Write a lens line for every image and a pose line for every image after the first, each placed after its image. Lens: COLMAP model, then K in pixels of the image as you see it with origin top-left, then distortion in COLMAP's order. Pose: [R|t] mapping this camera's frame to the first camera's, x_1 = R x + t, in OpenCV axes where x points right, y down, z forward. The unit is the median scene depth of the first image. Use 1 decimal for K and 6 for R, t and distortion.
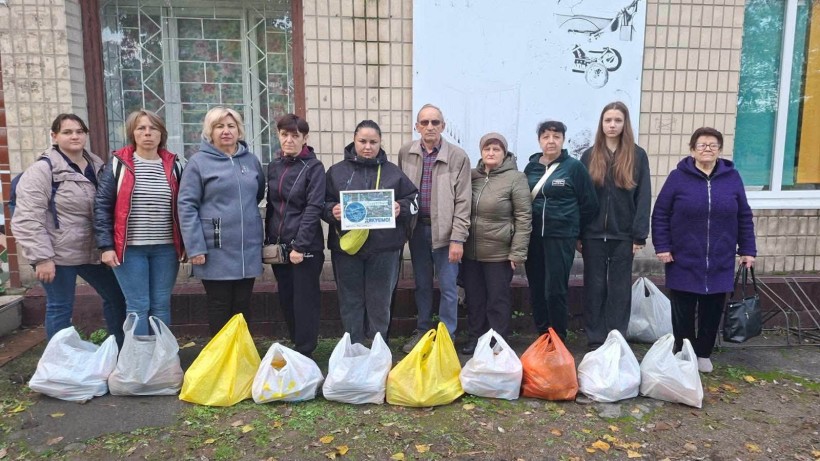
lens RADIAL K [[560.4, 0, 425.8], [0, 560.4, 232.4], [0, 0, 1]] dist [0.047345, -0.055666]
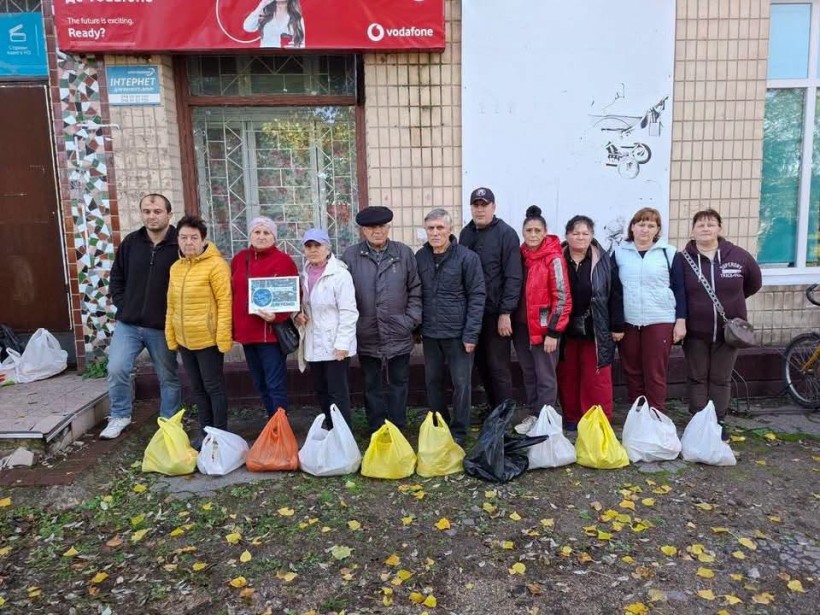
lens RADIAL K [[560.7, 0, 421.7], [0, 560.7, 303.6], [0, 0, 1]] dist [0.045906, -0.049617]
pose [[0.998085, -0.020608, -0.058321, -0.045110], [0.020065, 0.999750, -0.009883, -0.009859], [0.058510, 0.008694, 0.998249, -0.134491]]
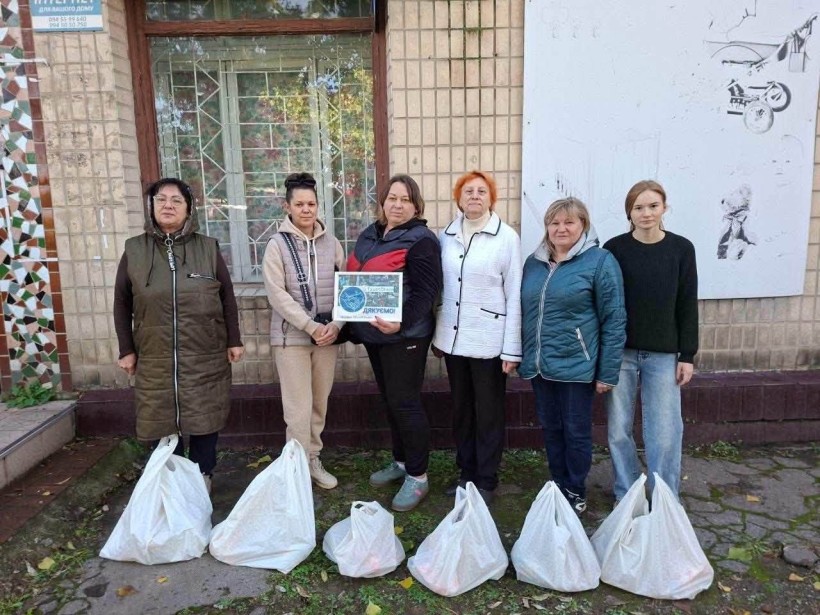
lens RADIAL K [[560.7, 0, 404.8], [0, 560.7, 302.3], [0, 0, 1]] dist [0.045906, -0.049617]
pose [[0.995875, -0.015368, -0.089426, -0.124168], [0.016830, 0.999736, 0.015613, -0.043703], [0.089163, -0.017053, 0.995871, 0.174577]]
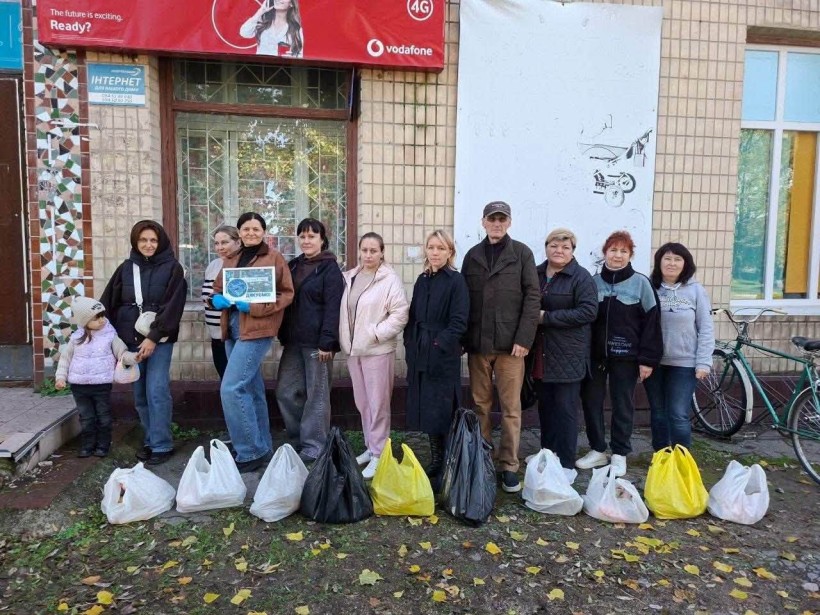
lens RADIAL K [[560.7, 0, 406.1], [0, 560.7, 308.5], [0, 0, 1]] dist [0.045906, -0.049617]
pose [[0.999353, 0.004958, 0.035620, -0.160887], [-0.002861, 0.998272, -0.058686, 0.014747], [-0.035849, 0.058546, 0.997641, -0.107841]]
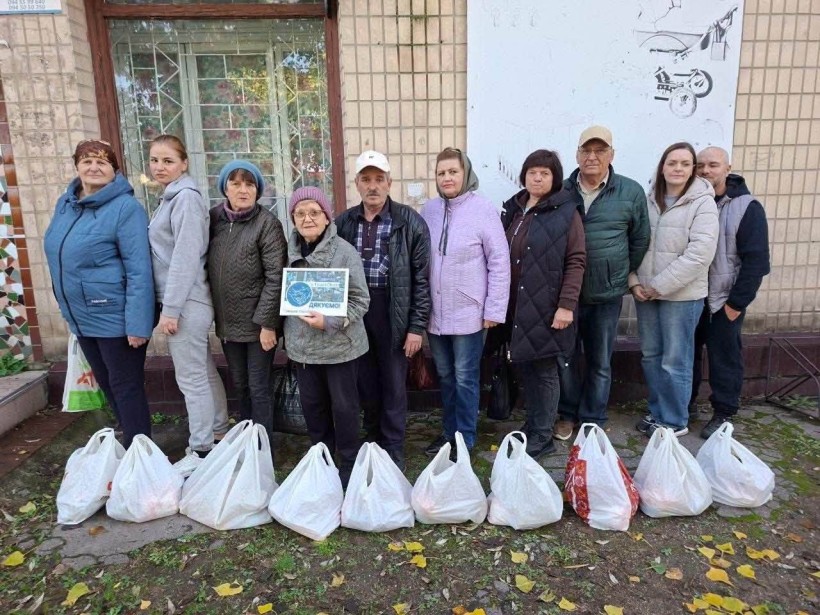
lens RADIAL K [[560.7, 0, 408.4], [0, 560.7, 311.9], [0, 0, 1]] dist [0.045906, -0.049617]
pose [[0.998650, -0.019164, -0.048273, -0.077795], [0.022210, 0.997743, 0.063368, -0.028450], [0.046950, -0.064354, 0.996822, 0.112747]]
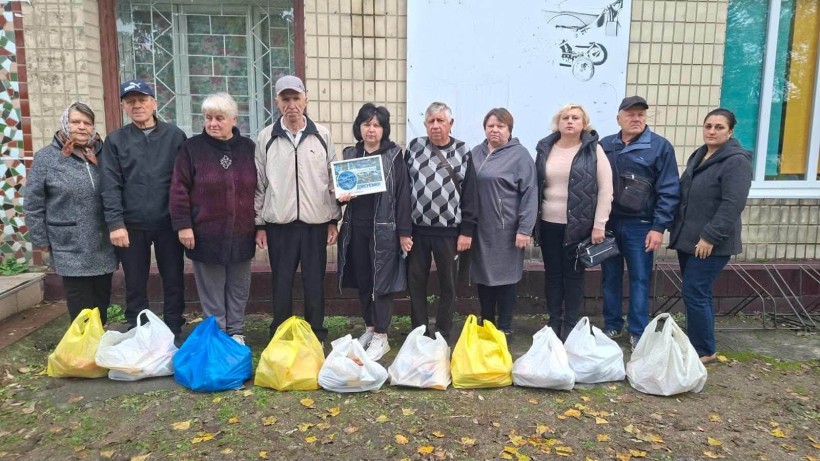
lens RADIAL K [[560.4, 0, 414.6], [0, 560.4, 228.0], [0, 0, 1]] dist [0.047345, -0.055666]
pose [[0.999546, 0.008880, -0.028782, 0.024366], [-0.008644, 0.999928, 0.008321, 0.010610], [0.028854, -0.008068, 0.999551, -0.058564]]
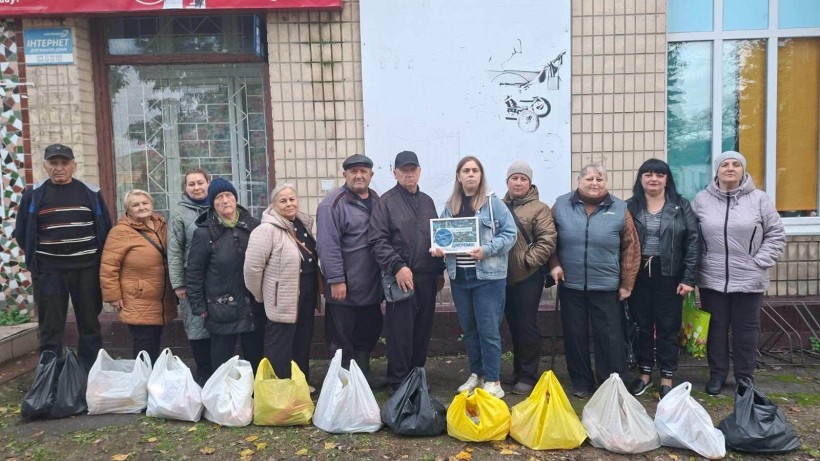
lens RADIAL K [[560.4, 0, 426.2], [0, 560.4, 228.6], [0, 0, 1]] dist [0.047345, -0.055666]
pose [[0.994808, -0.022419, -0.099271, 0.214437], [0.015497, 0.997430, -0.069954, 0.009698], [0.100584, 0.068053, 0.992598, -0.119457]]
